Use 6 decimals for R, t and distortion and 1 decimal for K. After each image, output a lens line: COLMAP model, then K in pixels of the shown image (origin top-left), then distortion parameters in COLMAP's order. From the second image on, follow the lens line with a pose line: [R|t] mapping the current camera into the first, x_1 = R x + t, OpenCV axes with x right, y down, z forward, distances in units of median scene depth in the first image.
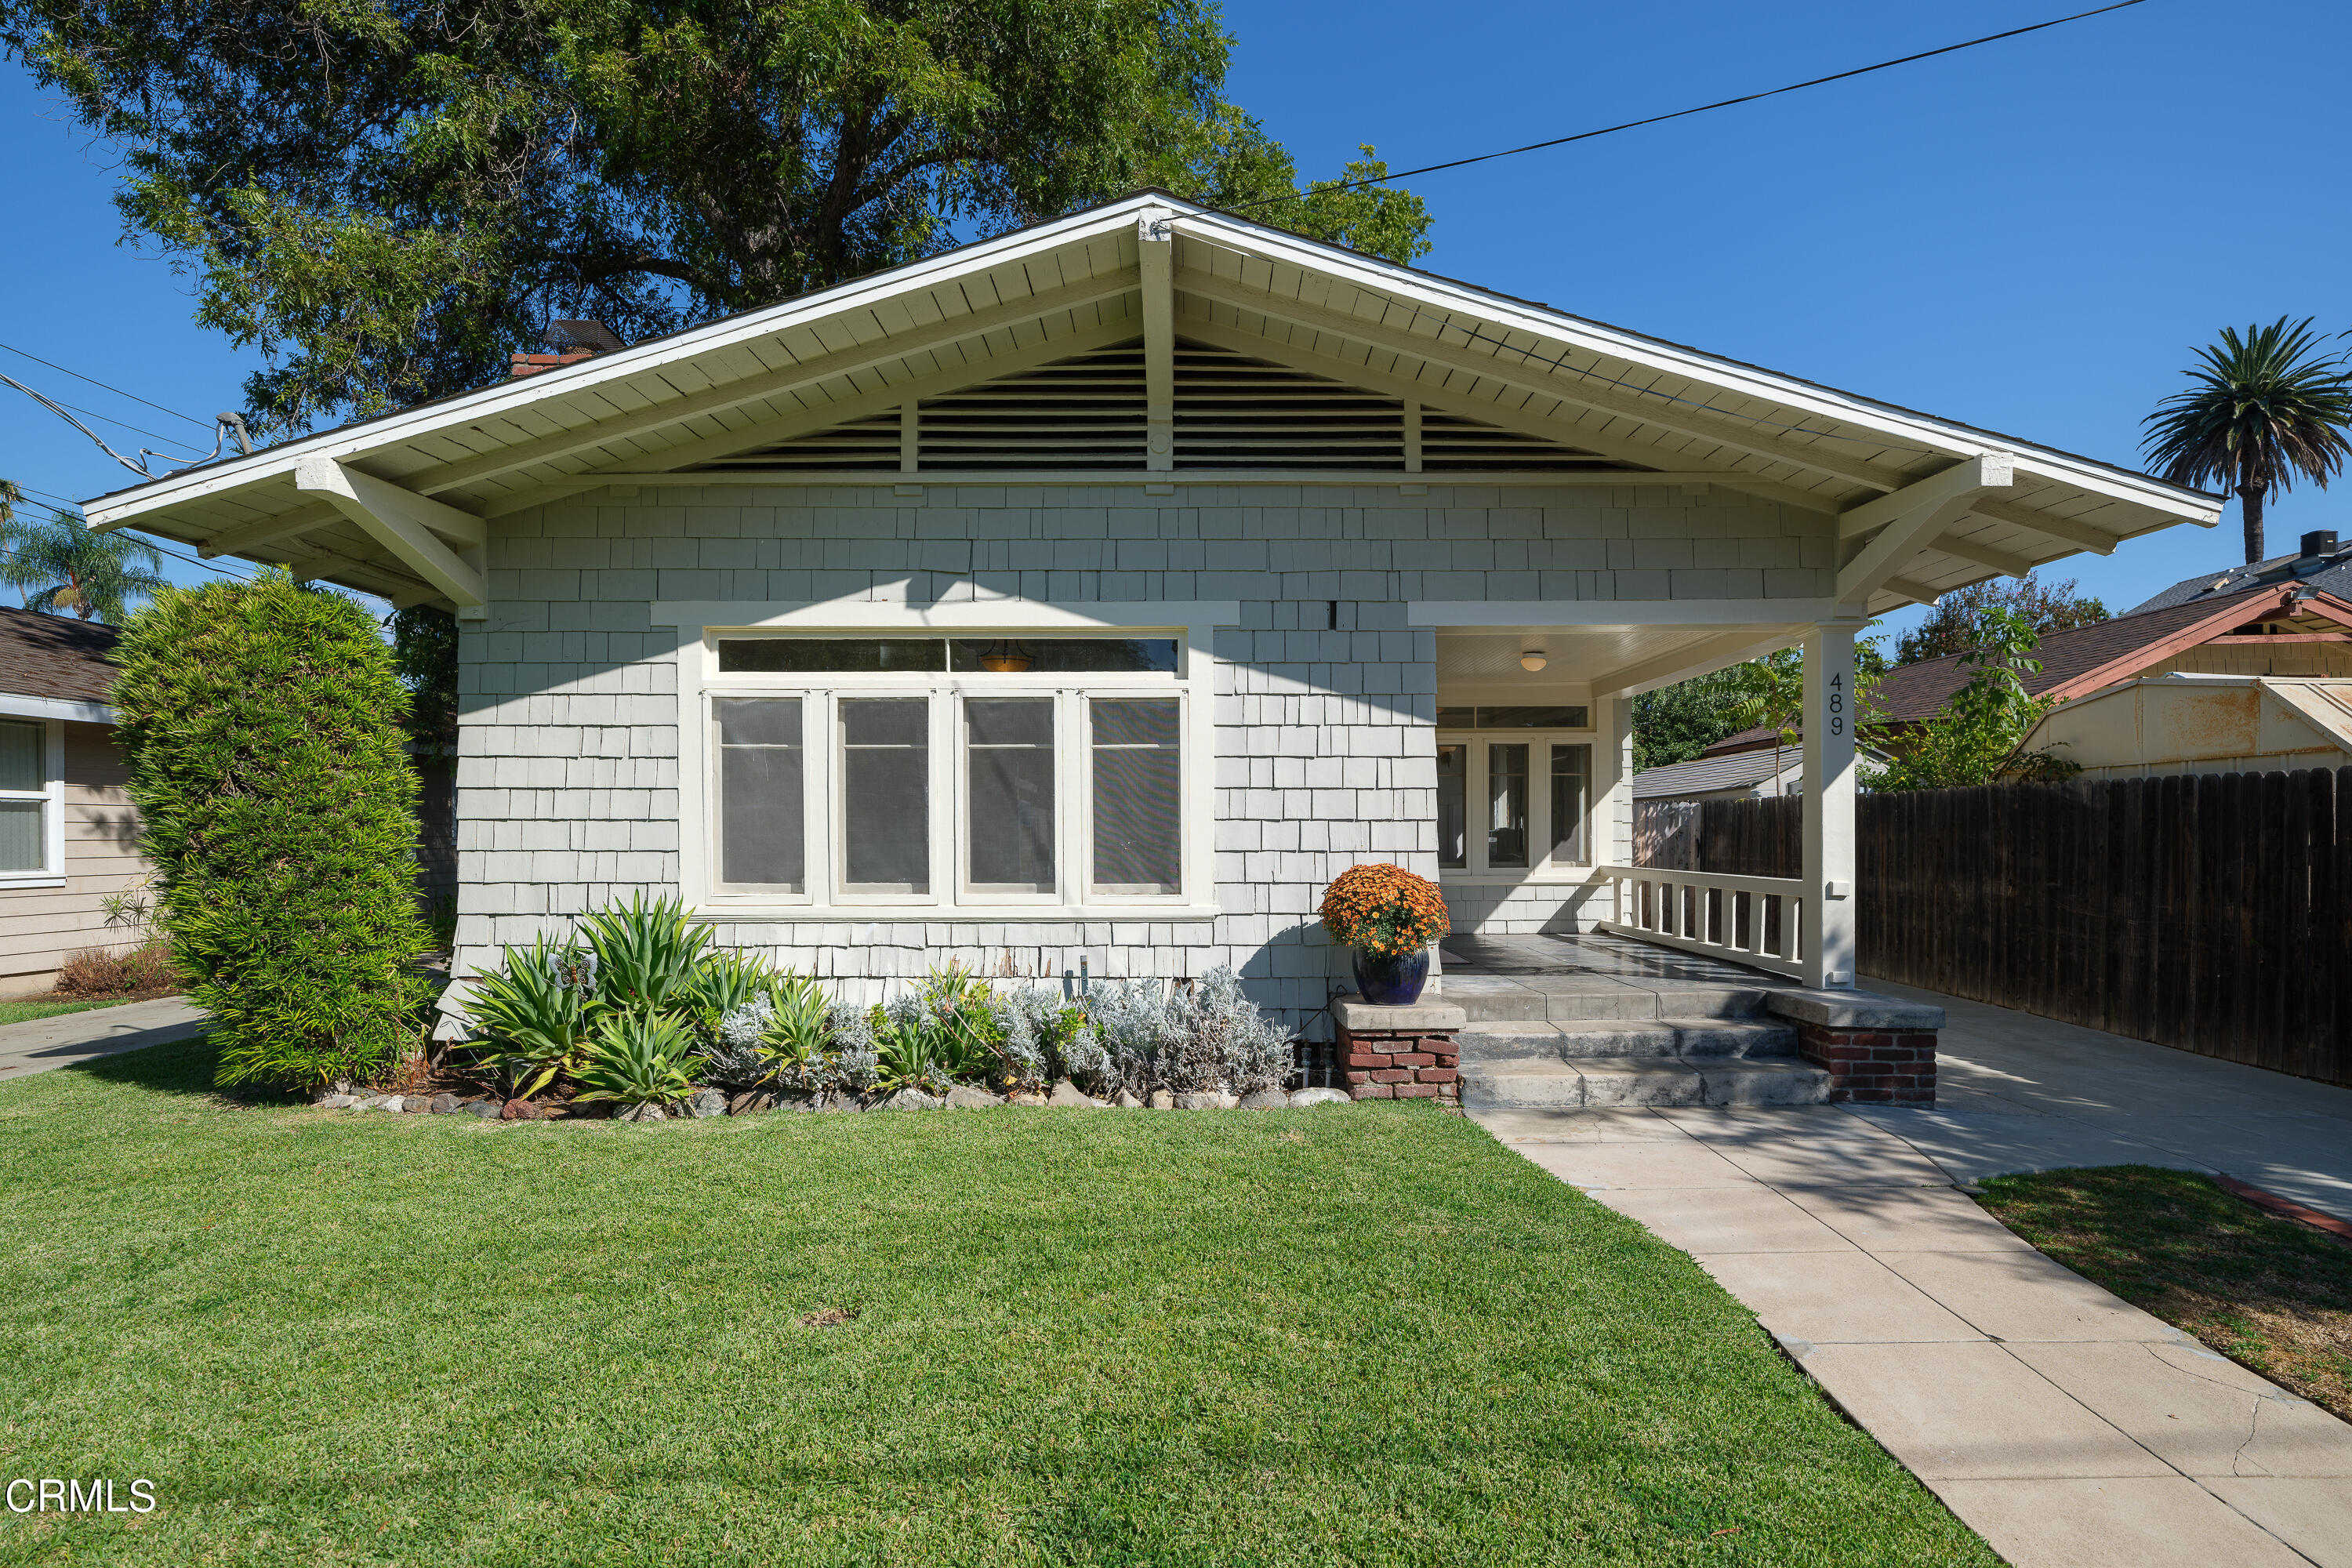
lens RADIAL K [[1175.0, 0, 1112.3], [0, 1175.0, 865.1], [0, 0, 1]] dist [-0.007788, 0.000914]
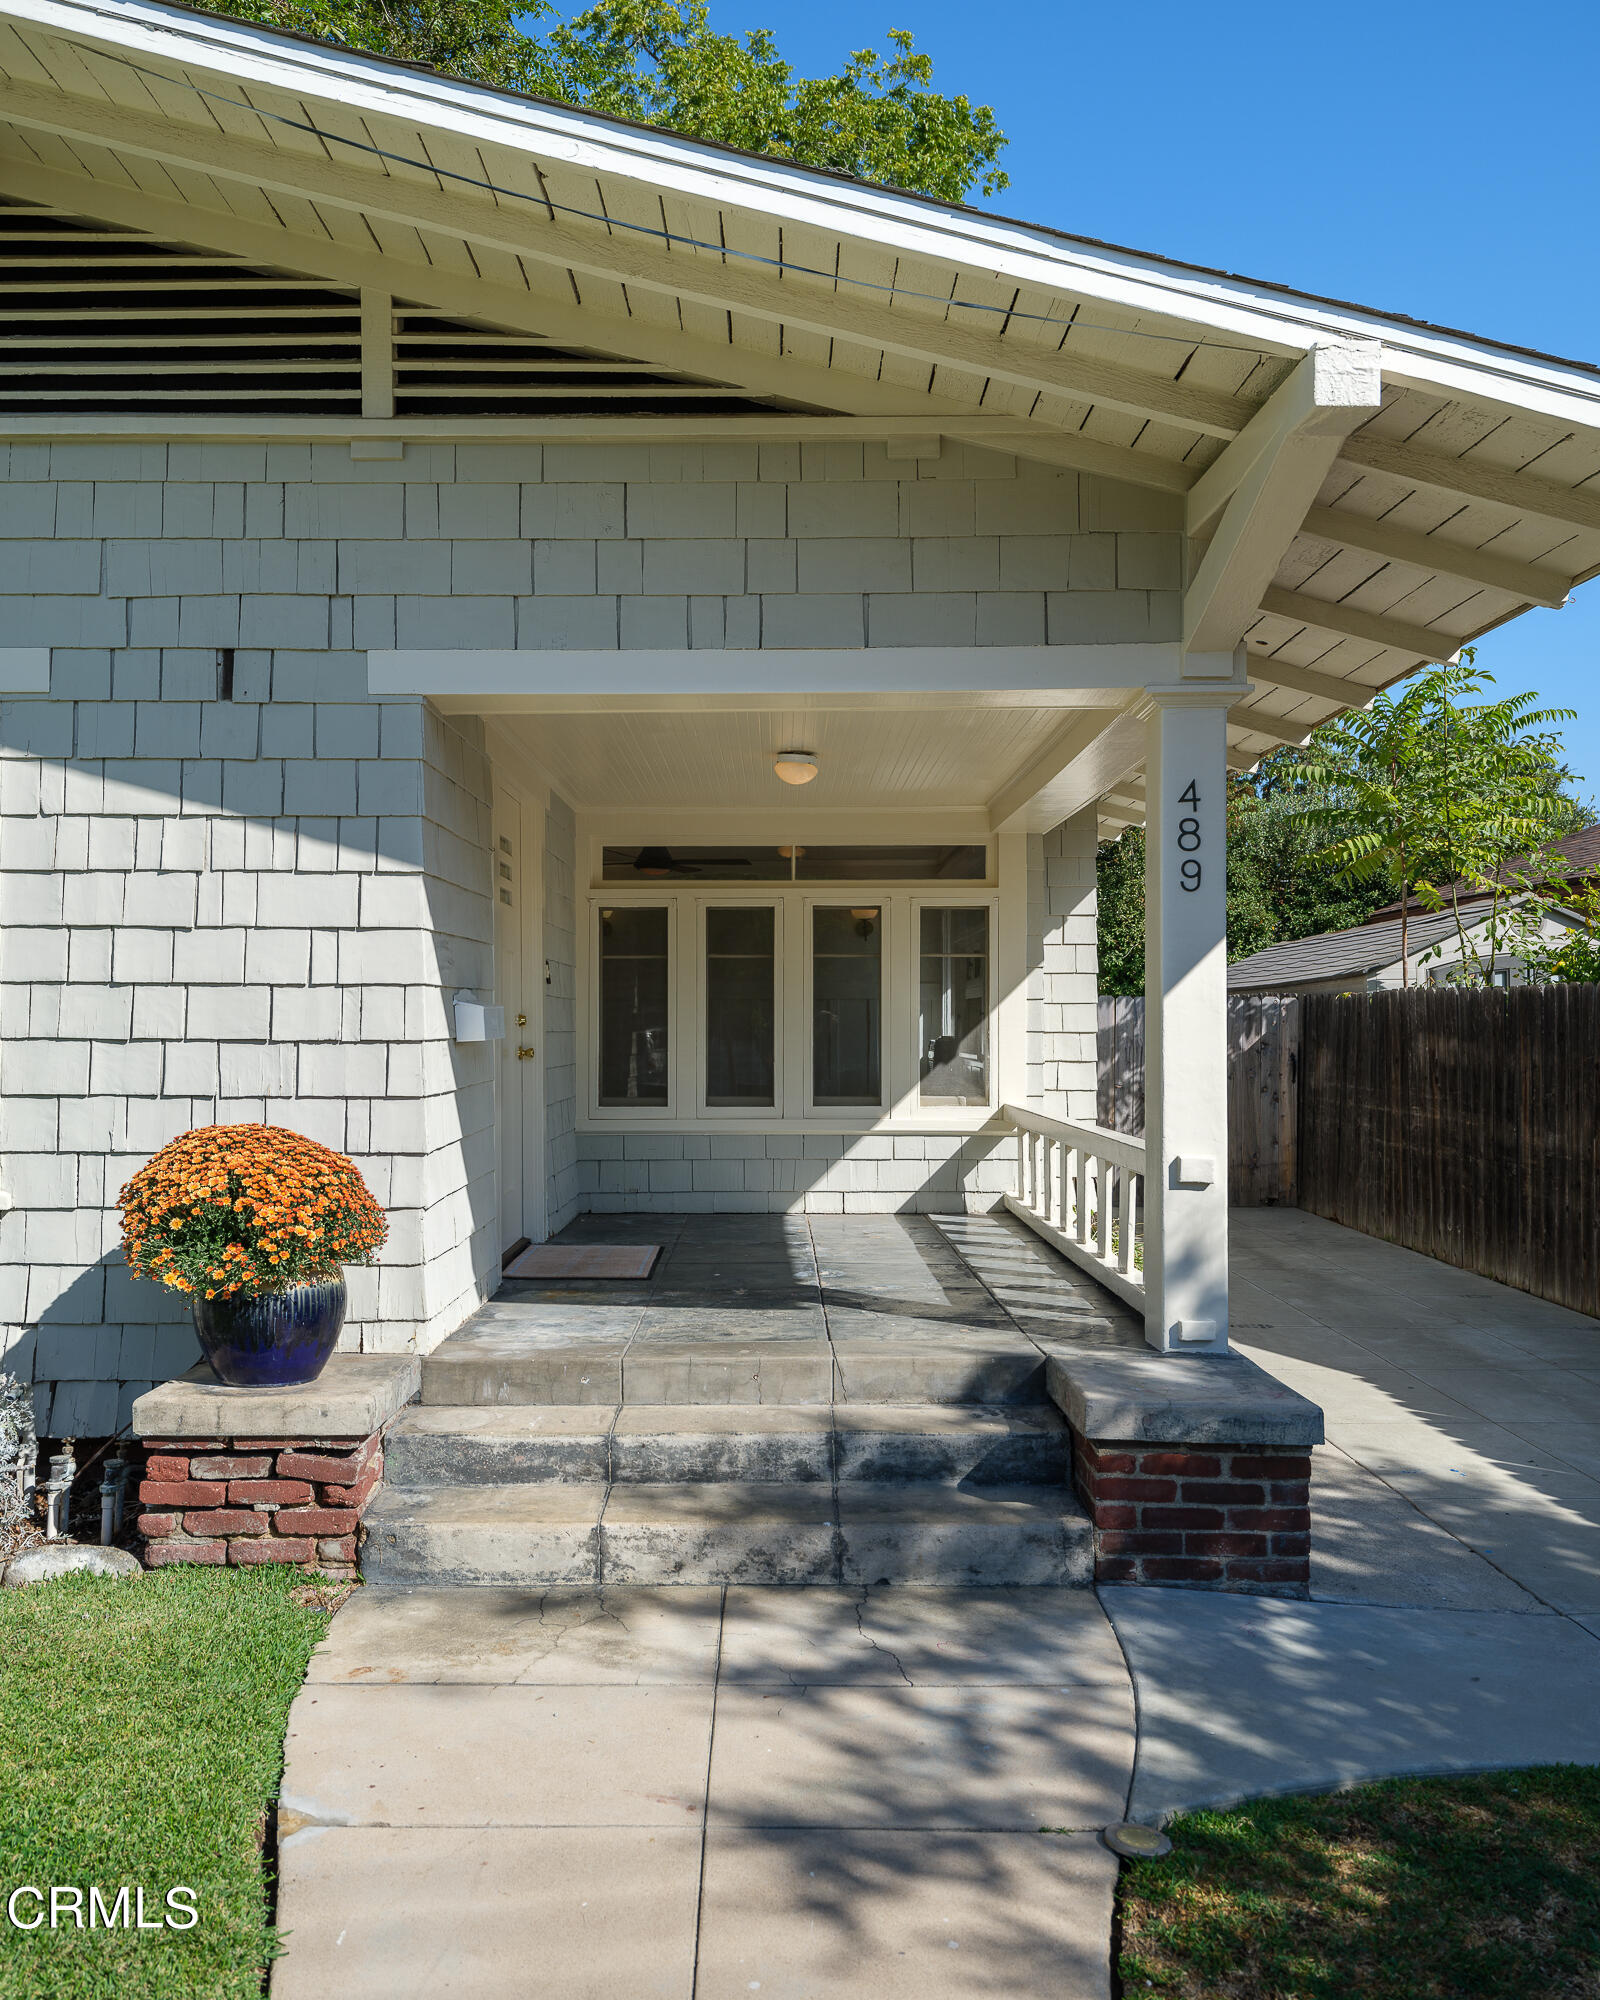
lens RADIAL K [[1498.5, 0, 796.5], [0, 1498.5, 1033.9], [0, 0, 1]] dist [0.069640, -0.141587]
pose [[0.998775, 0.008488, -0.048753, 0.509557], [-0.009270, 0.999832, -0.015837, -0.033755], [0.048610, 0.016270, 0.998685, 0.307411]]
